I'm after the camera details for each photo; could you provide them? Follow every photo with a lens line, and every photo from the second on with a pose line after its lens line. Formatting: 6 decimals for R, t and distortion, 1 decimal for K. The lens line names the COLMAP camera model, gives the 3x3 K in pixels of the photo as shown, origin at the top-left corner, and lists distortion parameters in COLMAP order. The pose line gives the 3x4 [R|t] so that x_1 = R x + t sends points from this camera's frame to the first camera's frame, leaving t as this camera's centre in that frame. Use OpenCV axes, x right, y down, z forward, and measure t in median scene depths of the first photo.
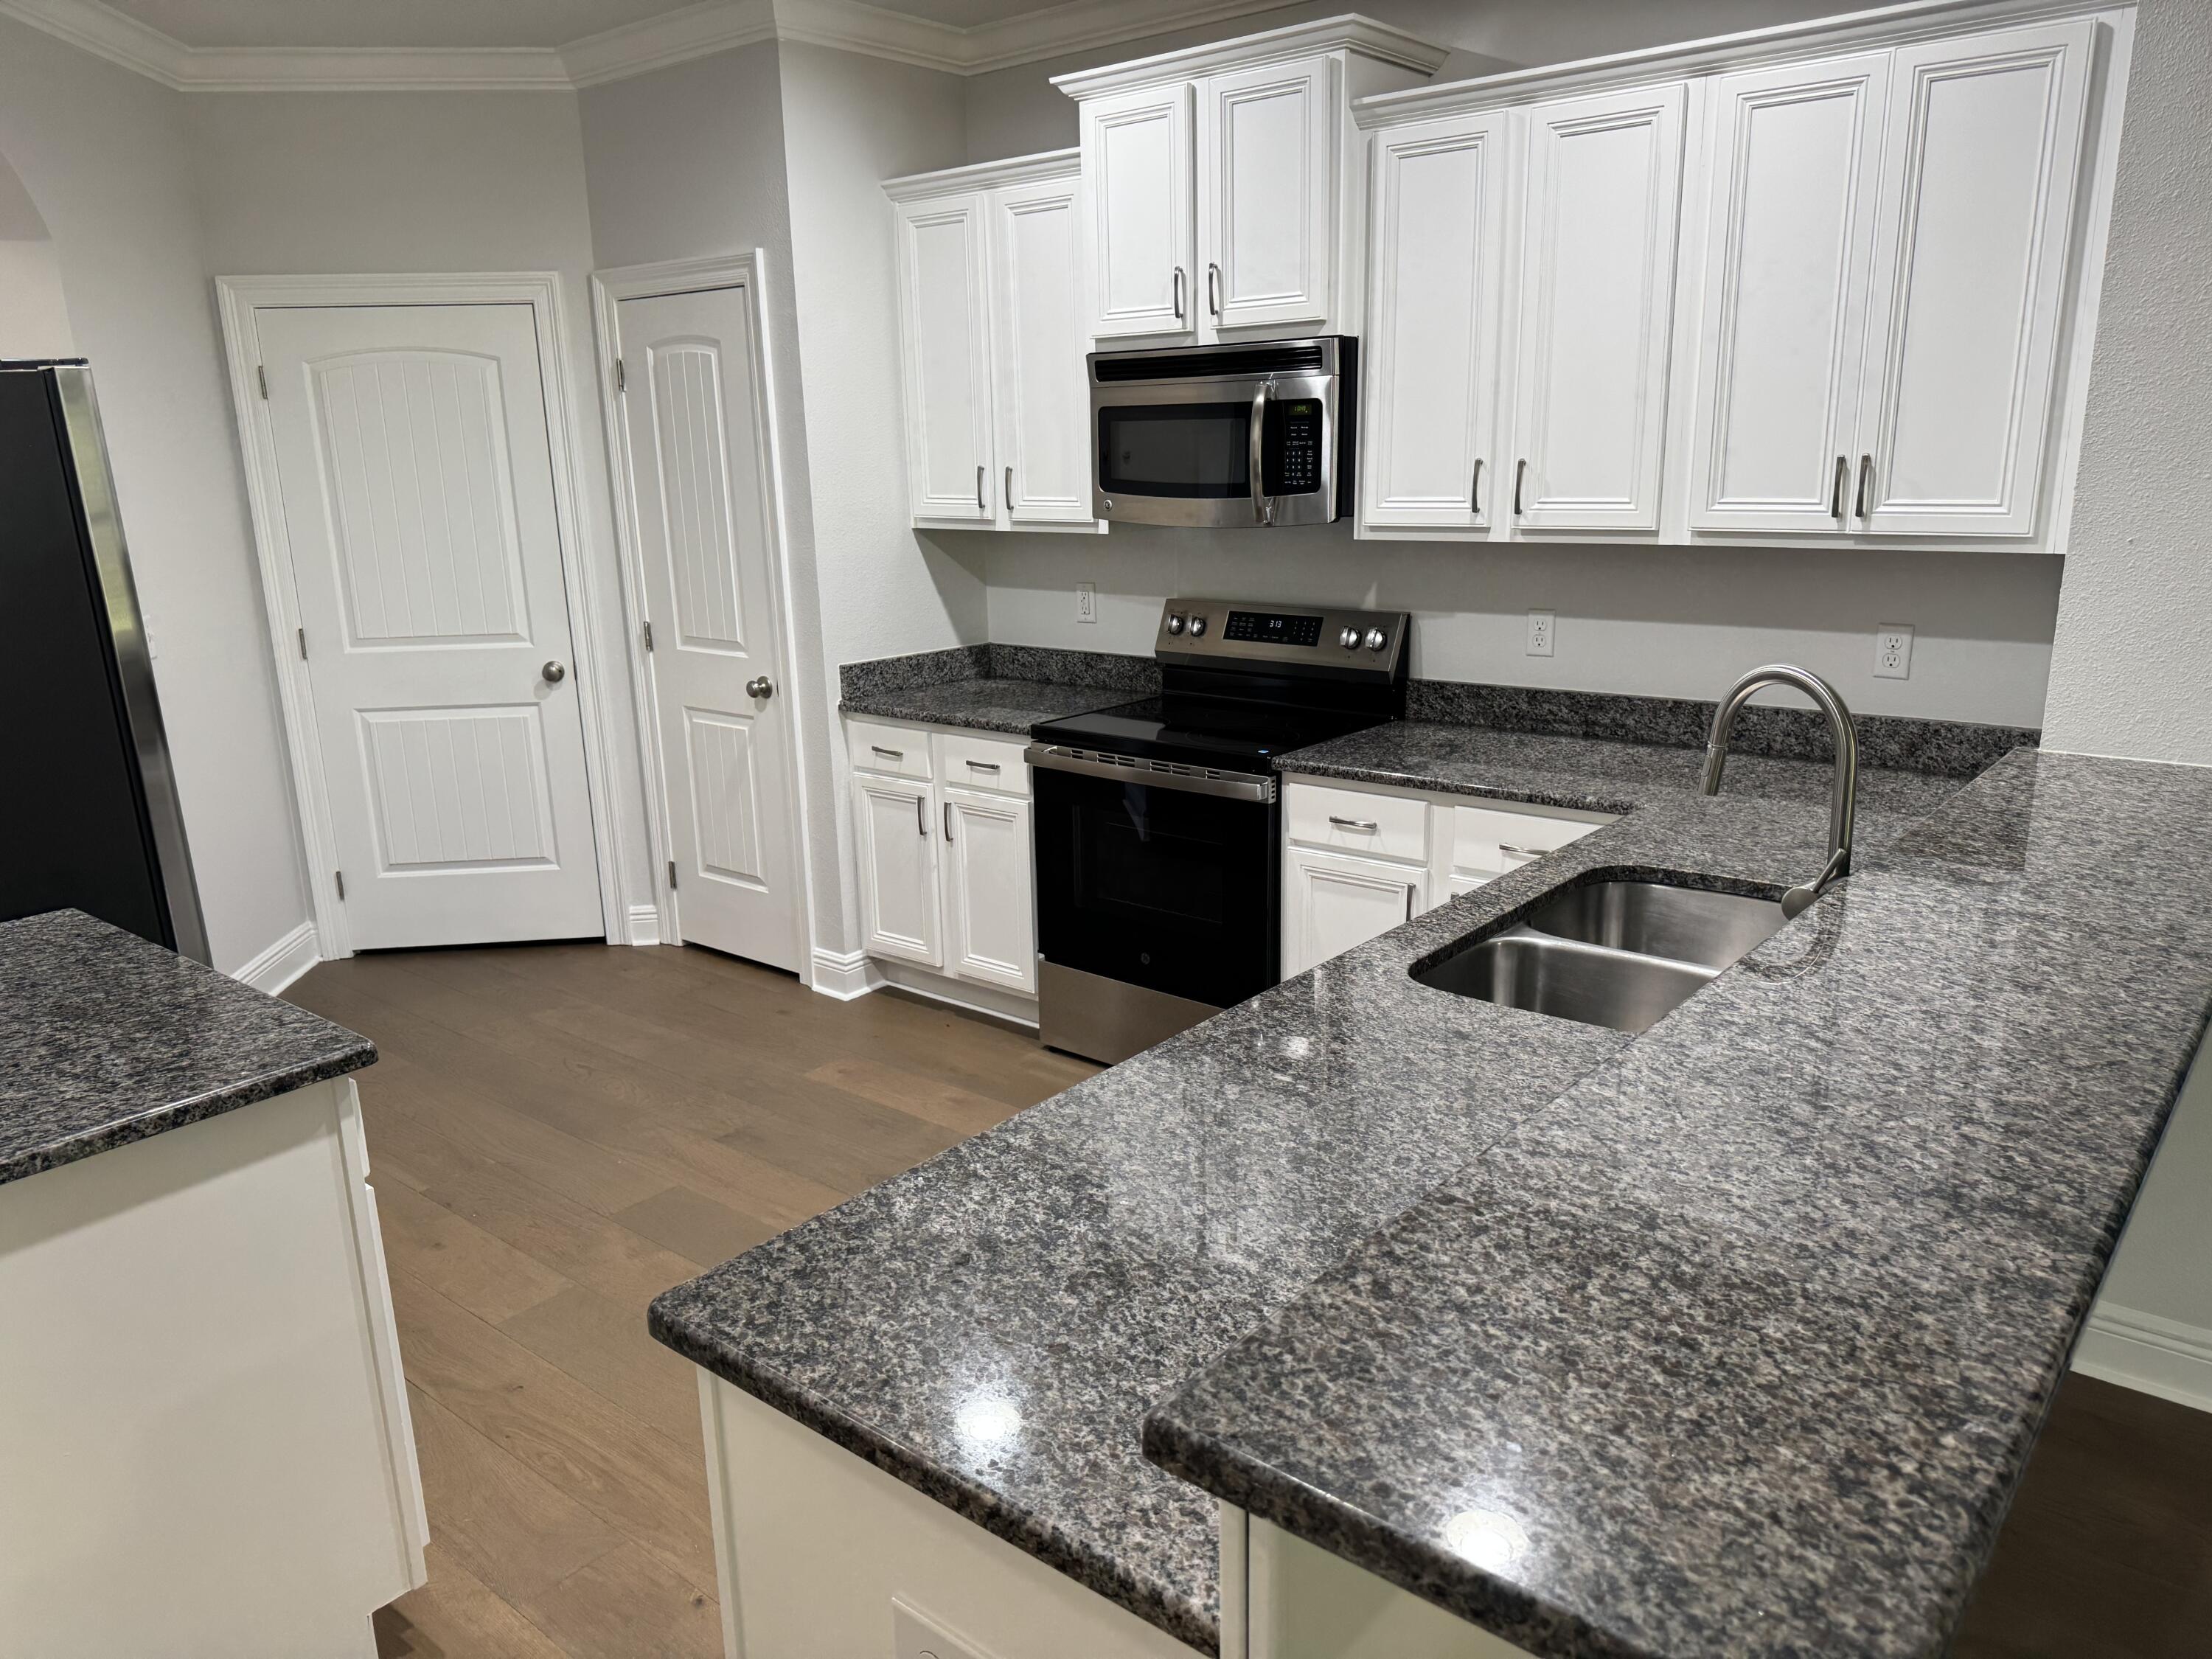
lens RADIAL K [[1549.0, 0, 1106.0], [0, 1549.0, 829.5], [0, 0, 1]] dist [0.177697, -0.347489]
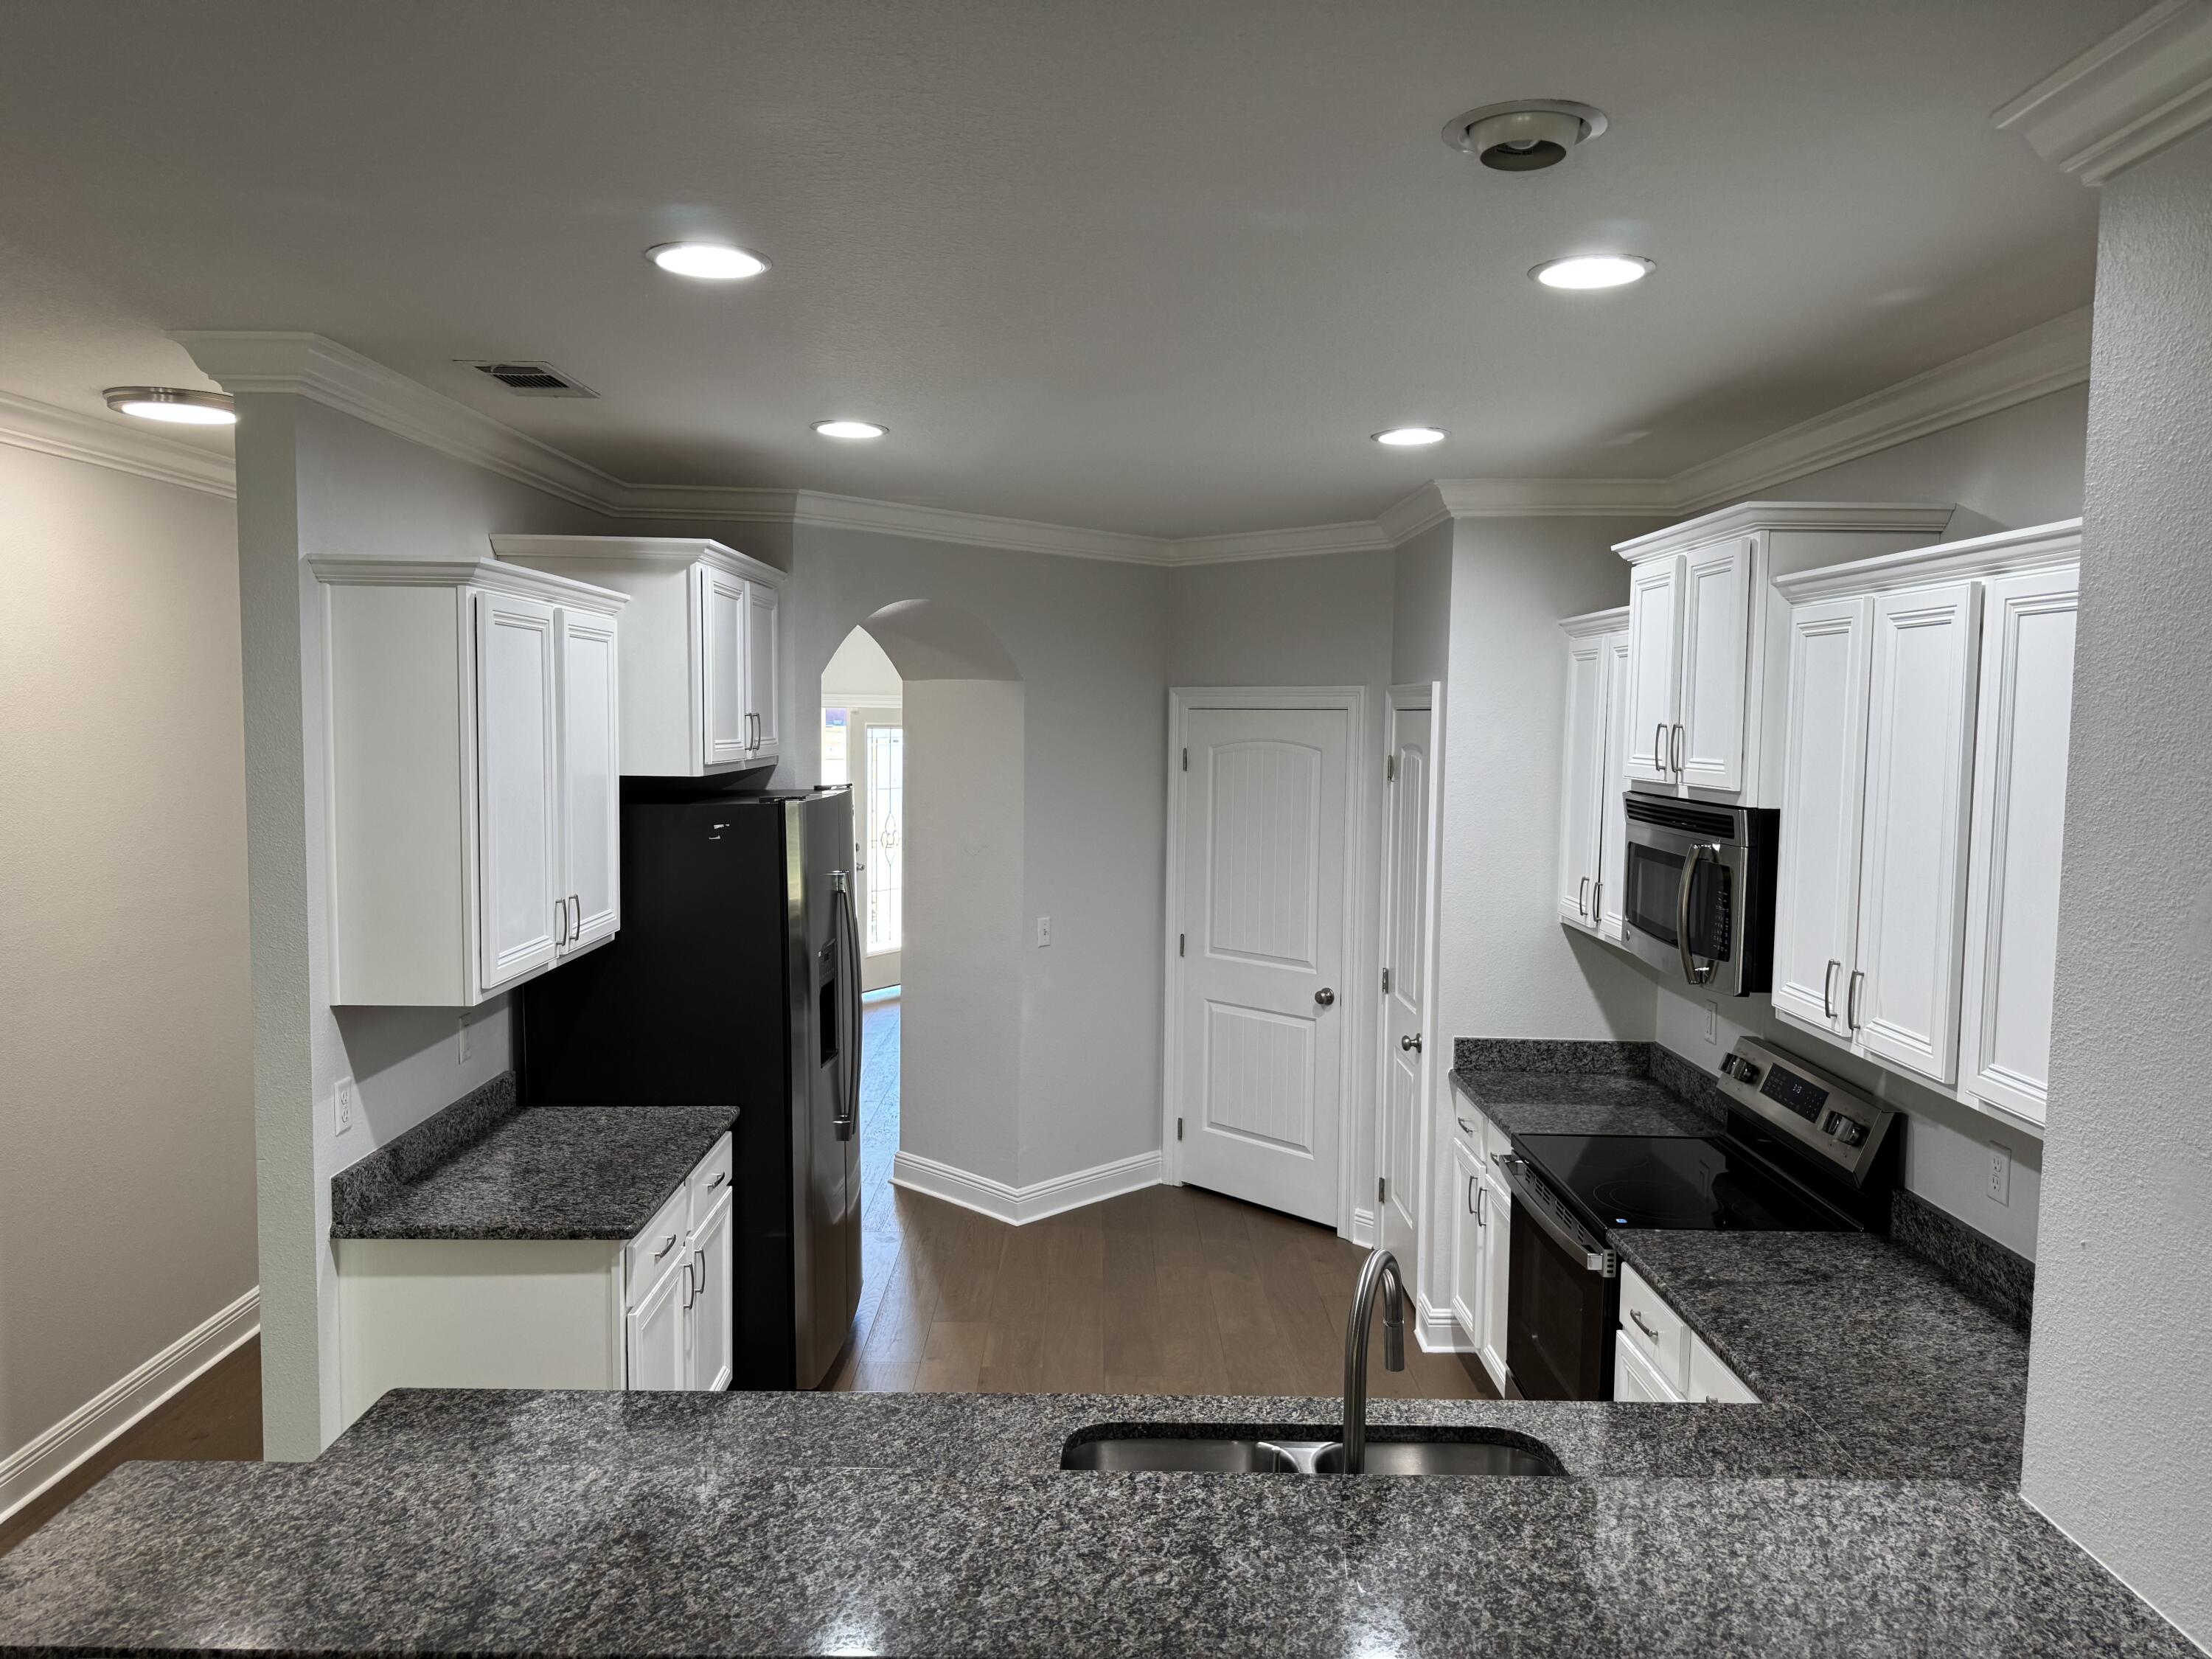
lens RADIAL K [[1549.0, 0, 1106.0], [0, 1549.0, 829.5], [0, 0, 1]] dist [0.177697, -0.347489]
pose [[0.640094, 0.089398, -0.763078, 0.498495], [-0.213191, 0.974871, -0.064621, -0.124807], [0.738126, 0.204045, 0.643068, 0.084718]]
